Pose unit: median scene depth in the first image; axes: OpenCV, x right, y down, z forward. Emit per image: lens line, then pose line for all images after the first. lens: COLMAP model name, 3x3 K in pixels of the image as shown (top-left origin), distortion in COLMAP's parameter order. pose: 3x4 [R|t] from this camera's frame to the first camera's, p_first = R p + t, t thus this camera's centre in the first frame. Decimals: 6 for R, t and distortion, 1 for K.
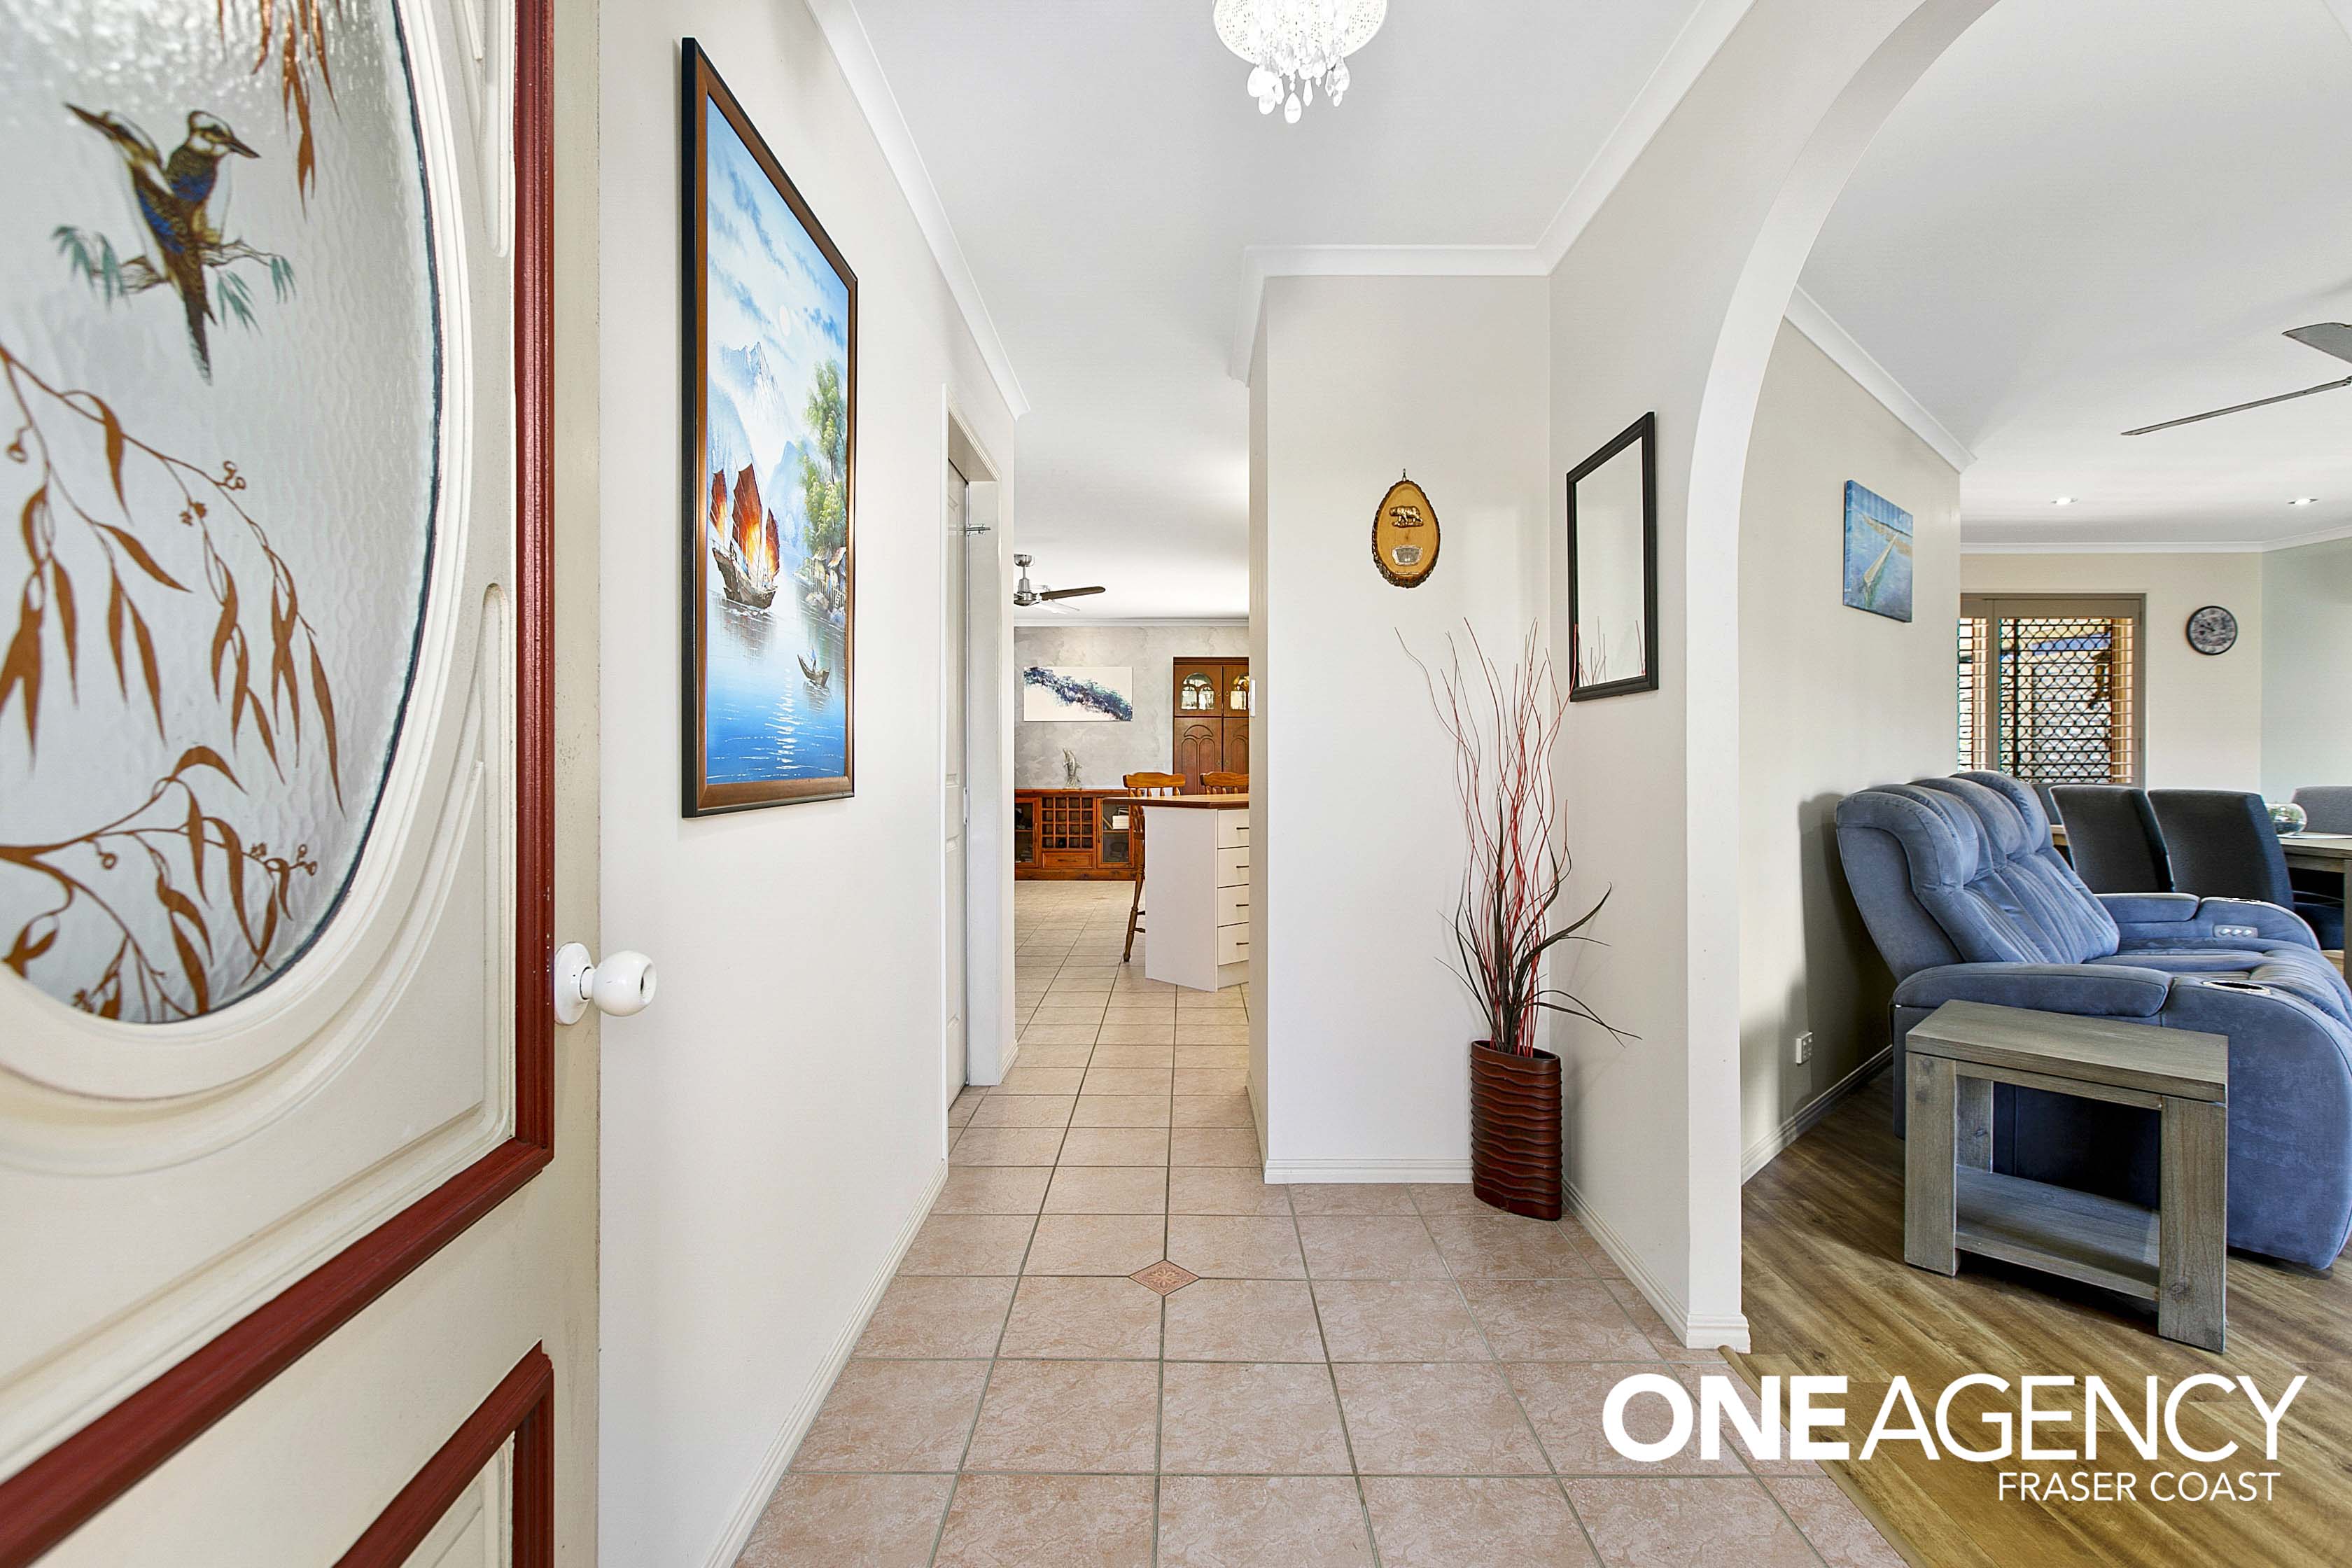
lens RADIAL K [[1066.3, 0, 1148.4], [0, 1066.3, 745.5], [0, 0, 1]] dist [0.002537, 0.000148]
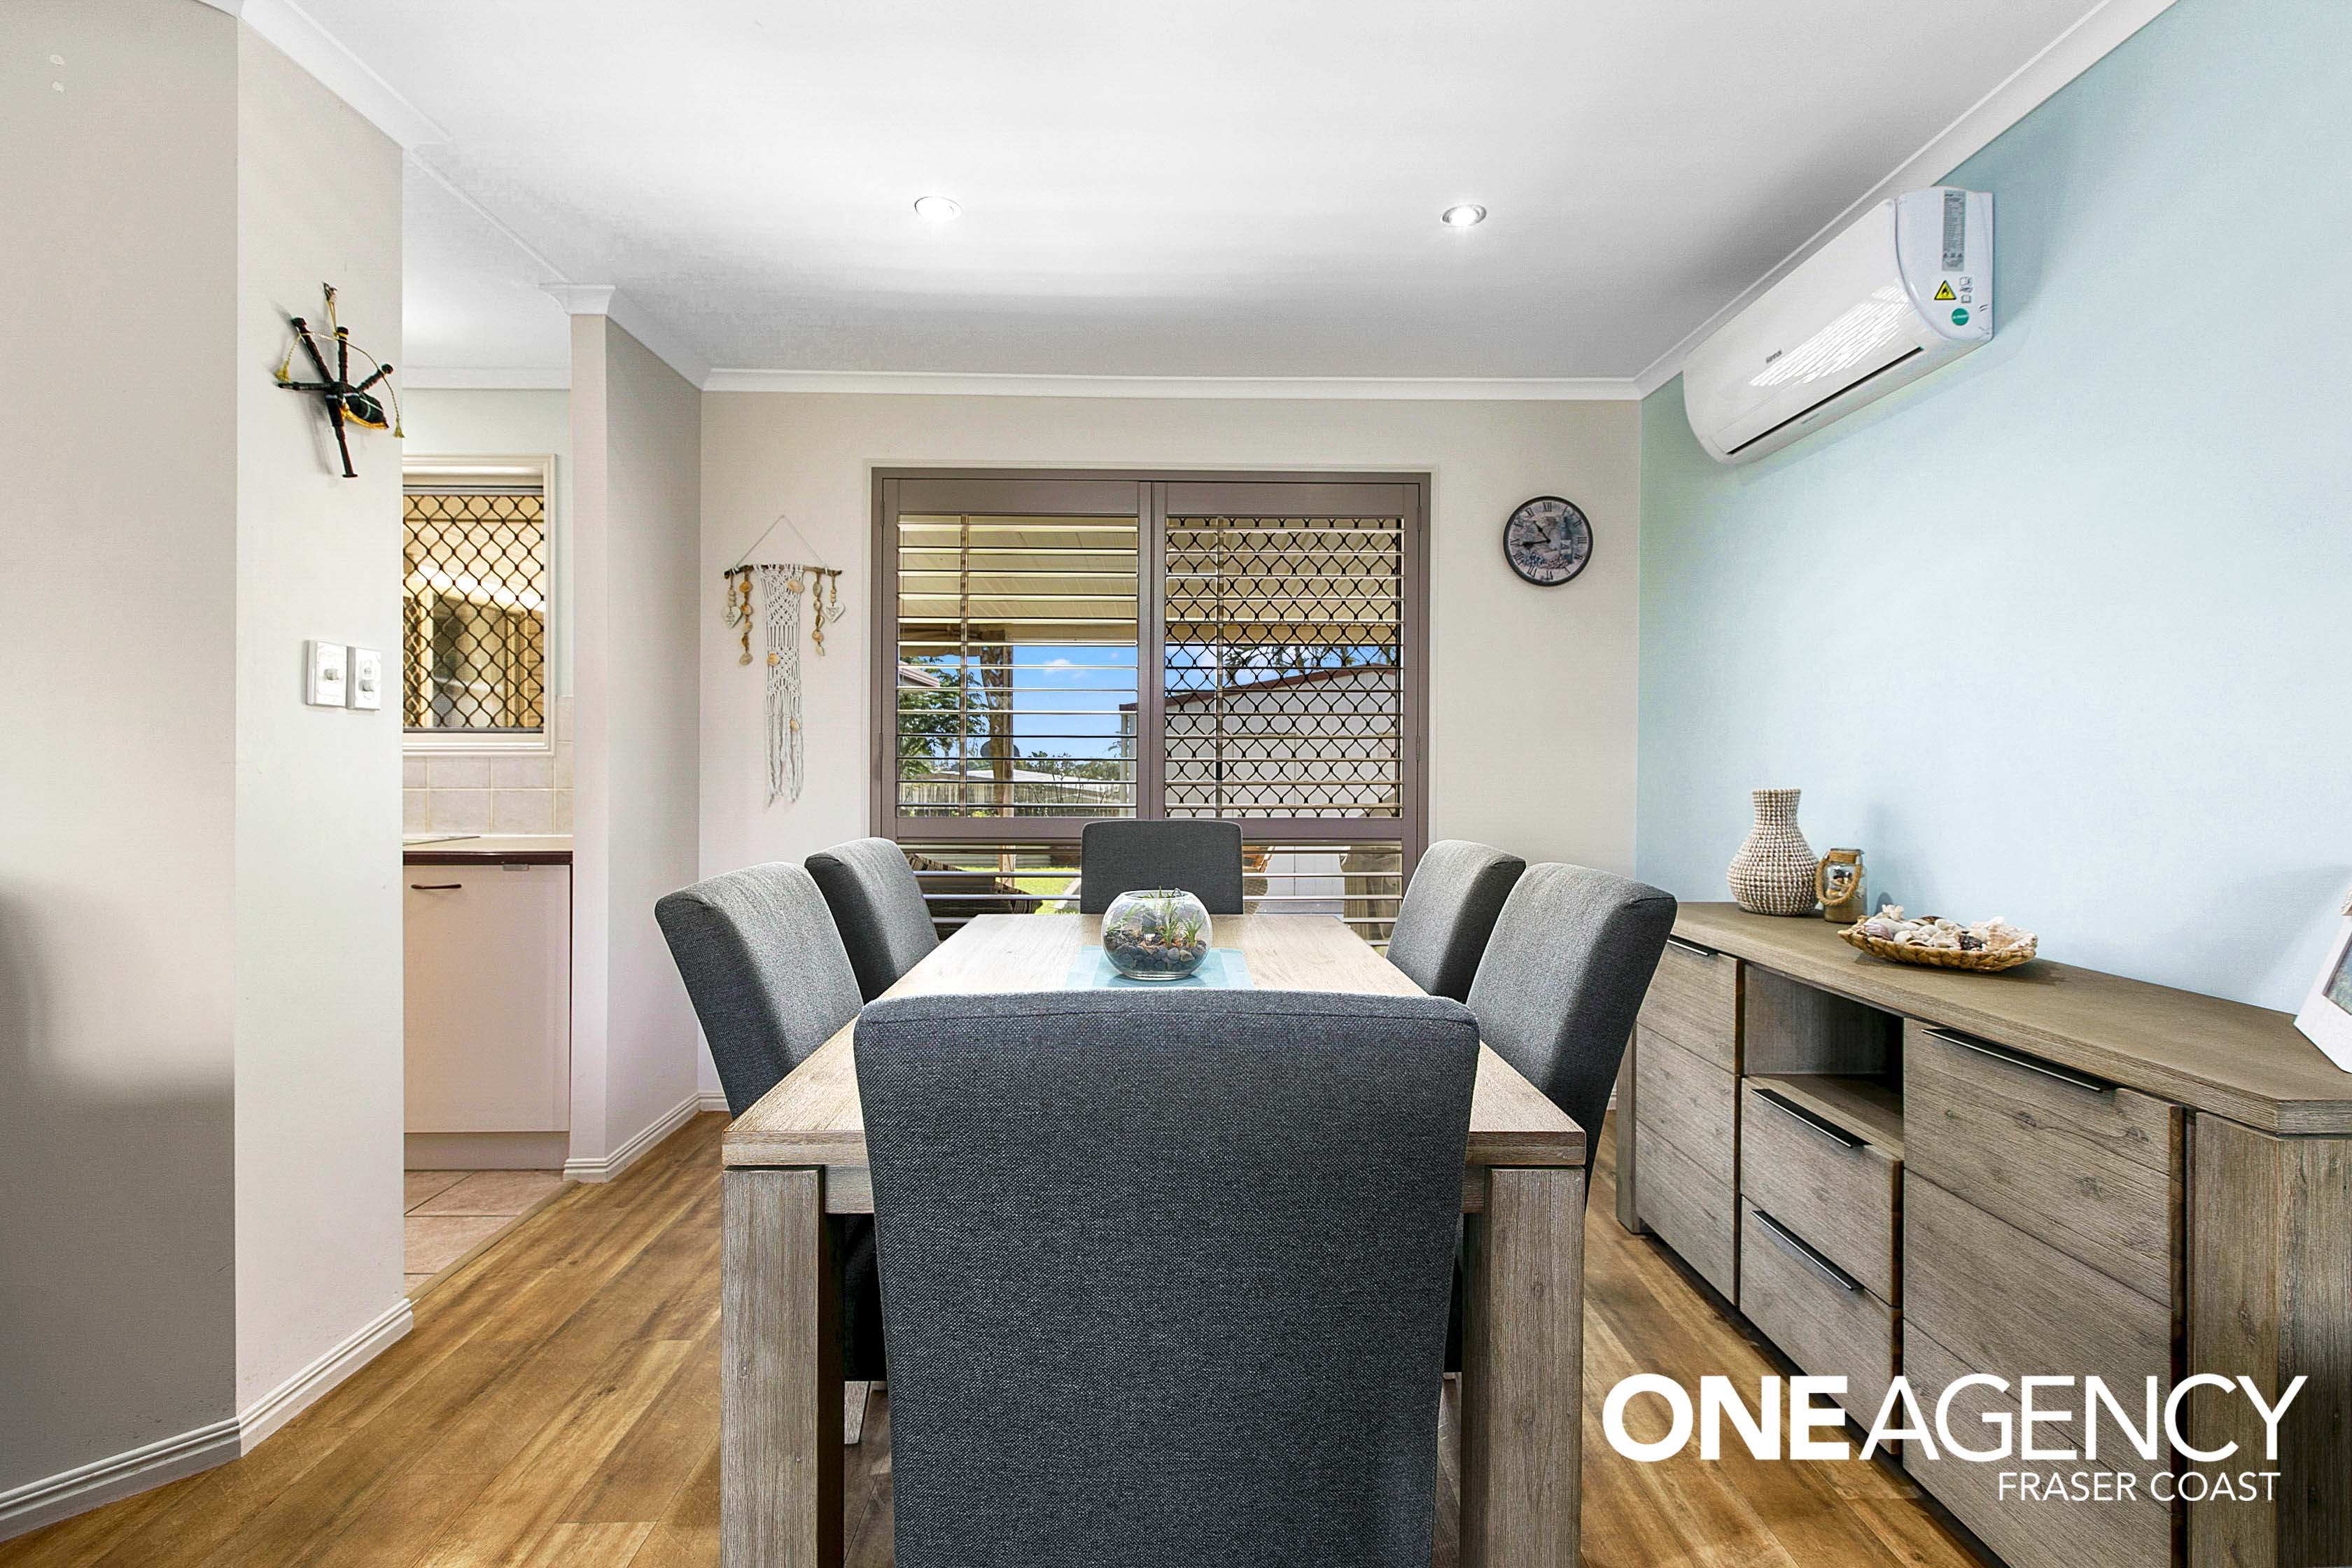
lens RADIAL K [[1066.3, 0, 1167.7], [0, 1066.3, 777.9], [0, 0, 1]] dist [0.002537, 0.000148]
pose [[1.000000, -0.000896, 0.000038, 1.232476], [0.000895, 0.999639, 0.026849, -0.001615], [-0.000062, -0.026849, 0.999639, 0.693200]]
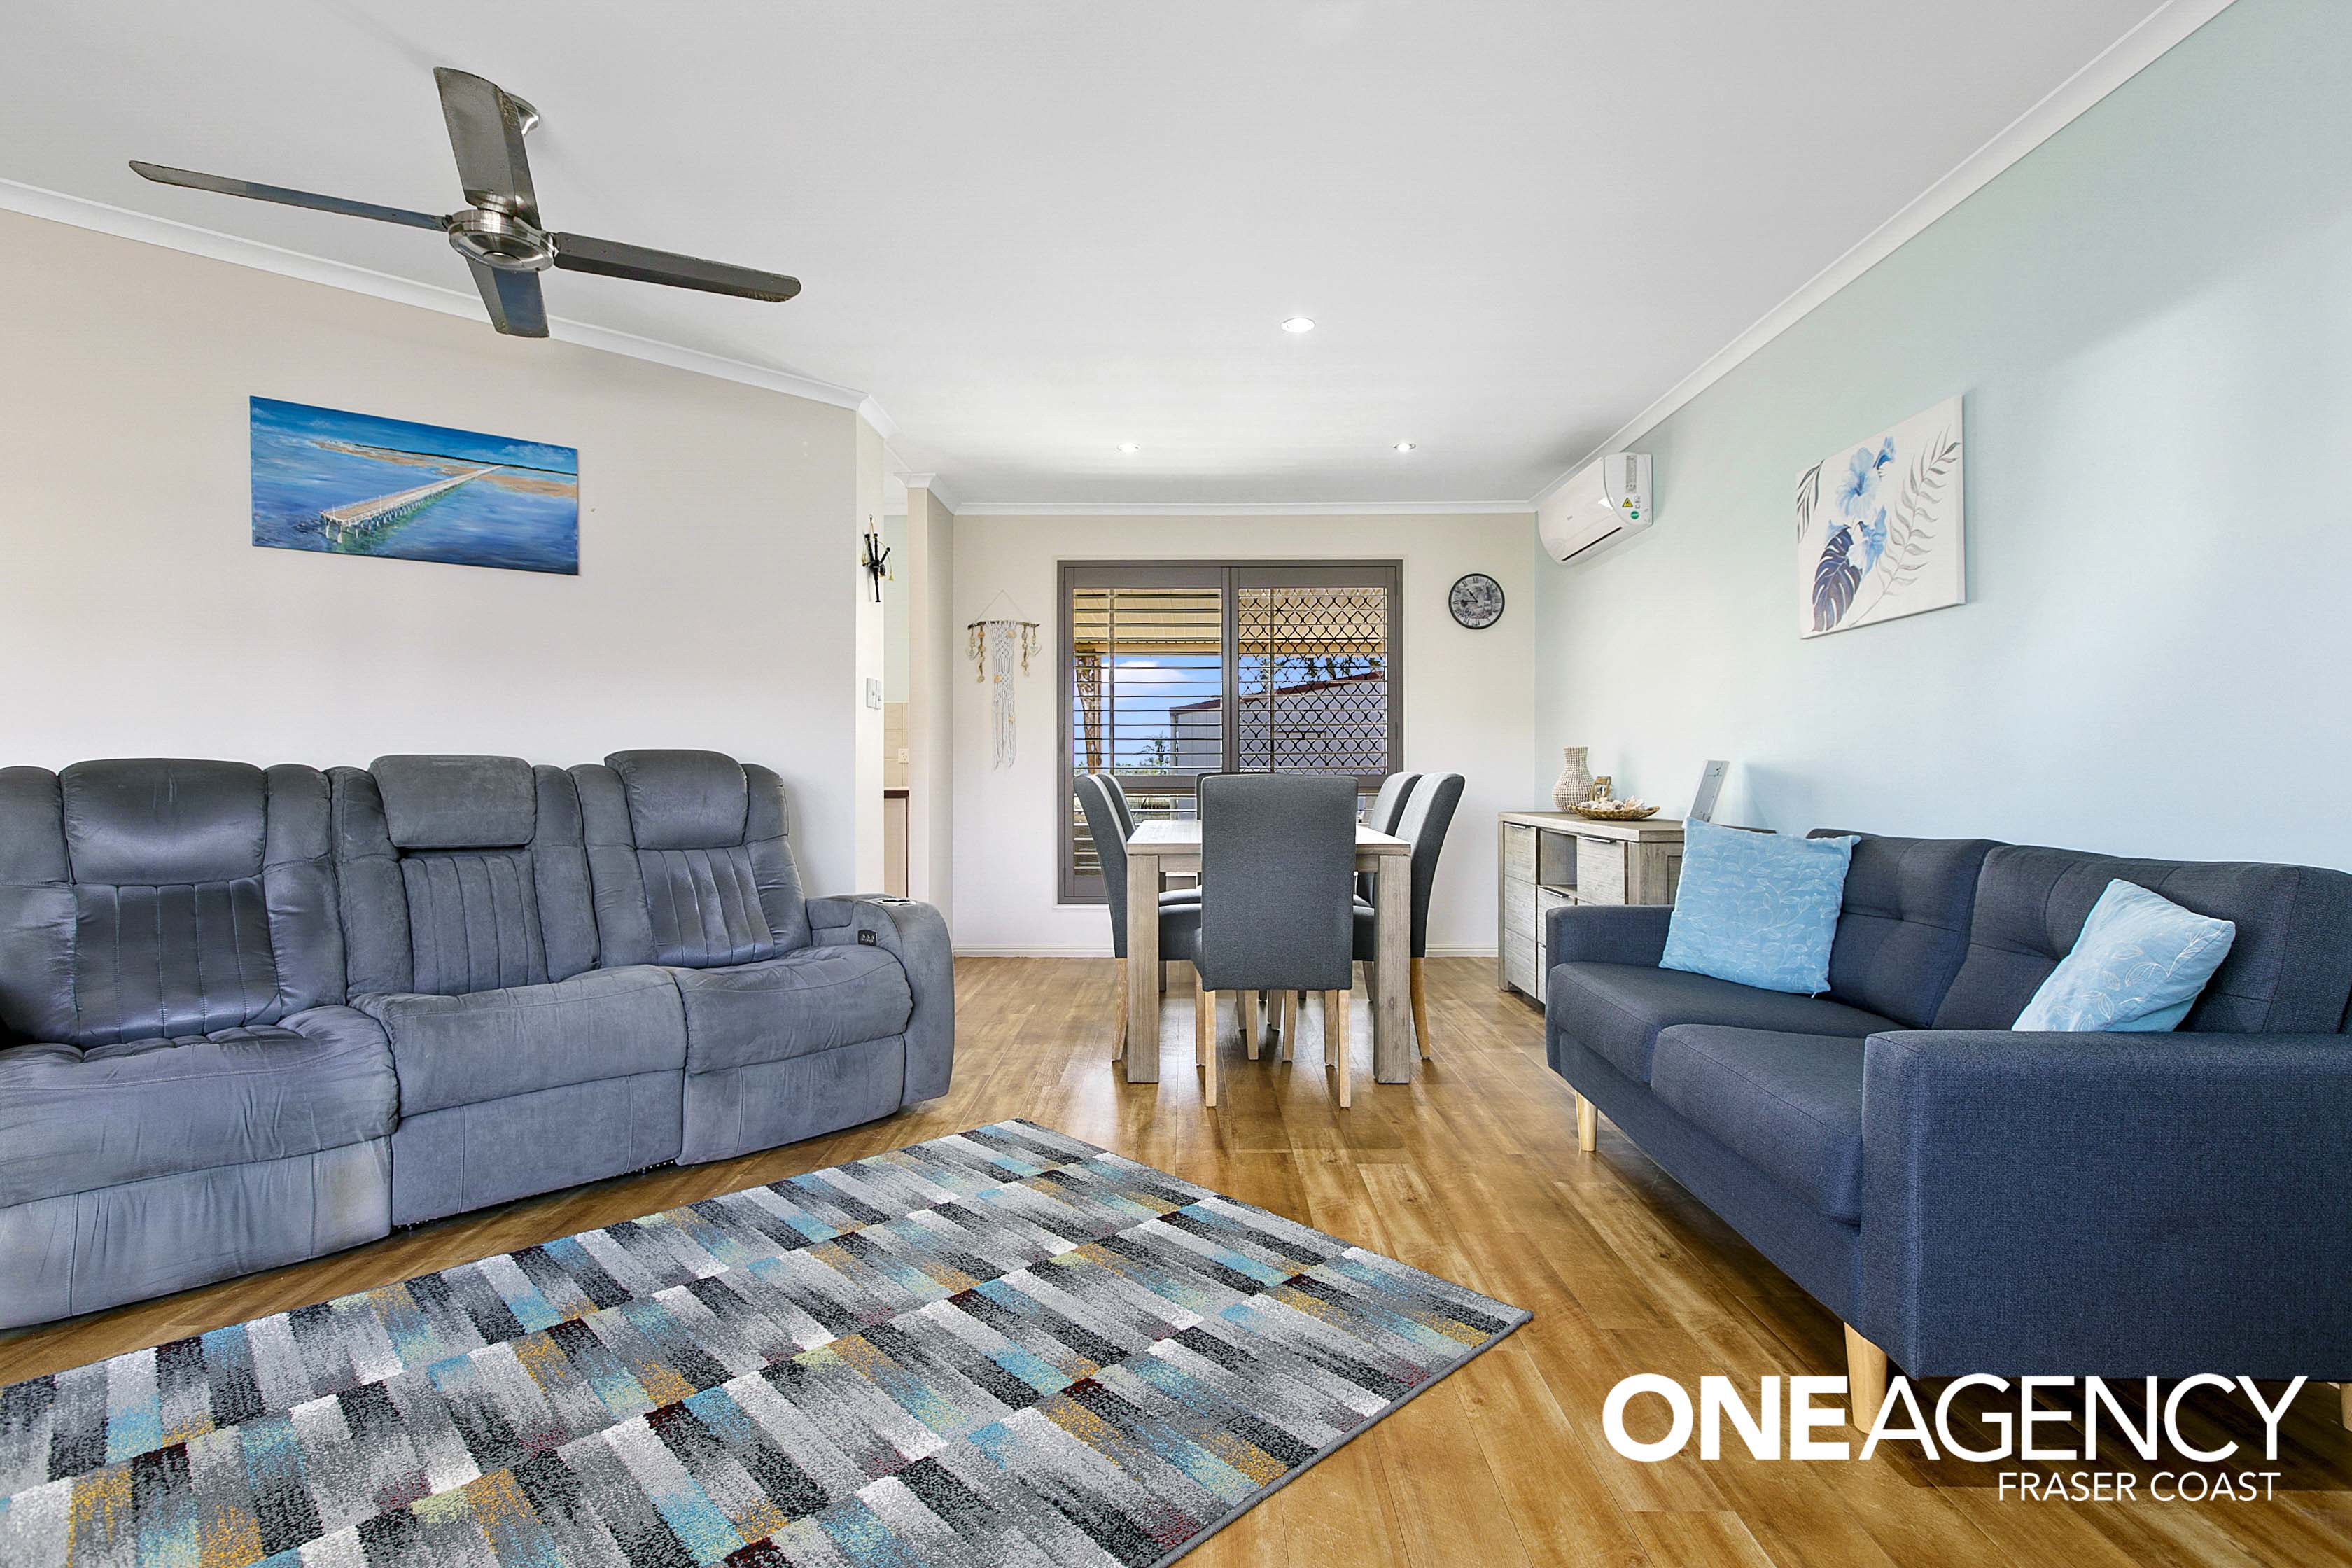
lens RADIAL K [[1134.4, 0, 1168.6], [0, 1134.4, 770.9], [0, 0, 1]] dist [-0.002483, -0.000307]
pose [[0.999727, -0.007737, -0.022043, 1.172371], [0.008029, 0.999880, 0.013214, 0.027599], [0.021939, -0.013387, 0.999670, 0.089005]]
